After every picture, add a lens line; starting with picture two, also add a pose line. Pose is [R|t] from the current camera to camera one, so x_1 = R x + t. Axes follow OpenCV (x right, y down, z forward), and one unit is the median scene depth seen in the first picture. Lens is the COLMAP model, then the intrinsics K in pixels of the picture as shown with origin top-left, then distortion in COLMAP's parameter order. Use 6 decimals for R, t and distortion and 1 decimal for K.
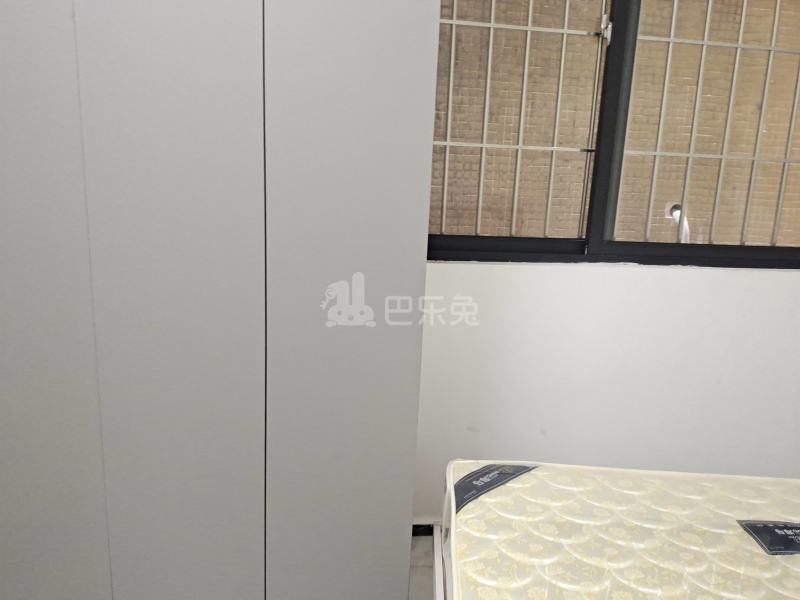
lens RADIAL K [[566.9, 0, 403.2], [0, 566.9, 296.2], [0, 0, 1]] dist [0.102277, -0.145422]
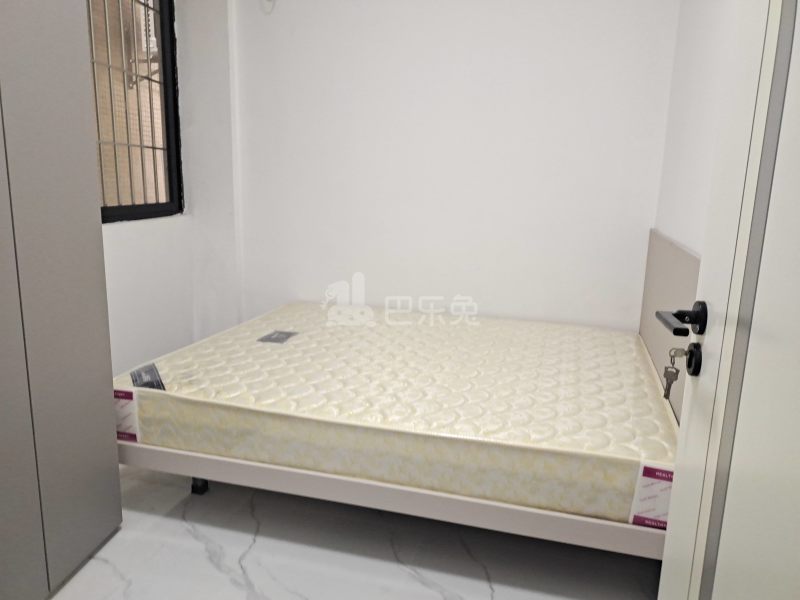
lens RADIAL K [[566.9, 0, 403.2], [0, 566.9, 296.2], [0, 0, 1]] dist [0.102277, -0.145422]
pose [[0.213134, -0.218261, 0.952332, -1.121259], [0.156162, 0.969807, 0.187316, -0.048087], [-0.964462, 0.108795, 0.240783, 0.013094]]
